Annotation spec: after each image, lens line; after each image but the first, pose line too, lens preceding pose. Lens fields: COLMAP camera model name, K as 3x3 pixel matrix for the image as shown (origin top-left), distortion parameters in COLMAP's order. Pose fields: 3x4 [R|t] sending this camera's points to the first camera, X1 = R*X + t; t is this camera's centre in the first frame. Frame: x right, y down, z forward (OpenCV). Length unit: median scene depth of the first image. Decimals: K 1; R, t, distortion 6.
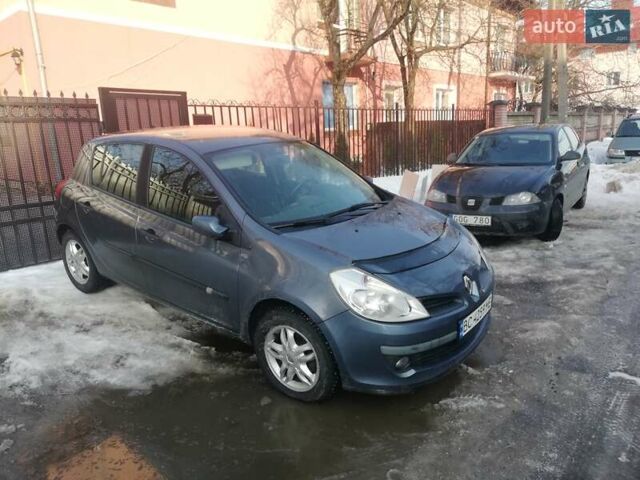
lens RADIAL K [[480.6, 0, 320.0], [0, 480.6, 240.0], [0, 0, 1]] dist [0.054969, -0.075586]
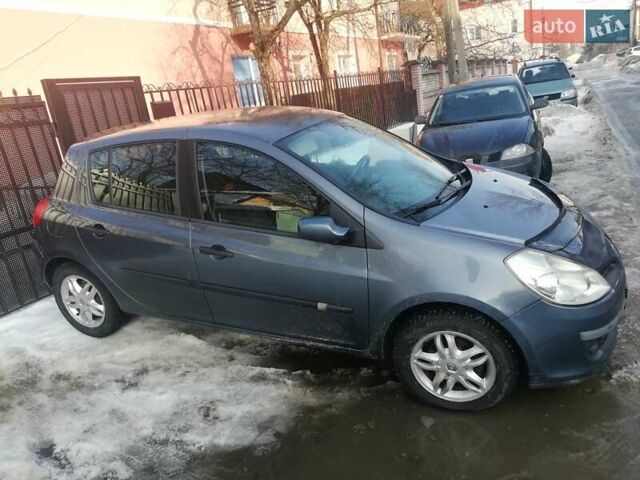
lens RADIAL K [[480.6, 0, 320.0], [0, 480.6, 240.0], [0, 0, 1]] dist [0.054969, -0.075586]
pose [[0.962865, -0.168090, 0.211273, -0.267372], [0.157985, 0.985368, 0.063958, -0.041566], [-0.218932, -0.028205, 0.975332, 0.139934]]
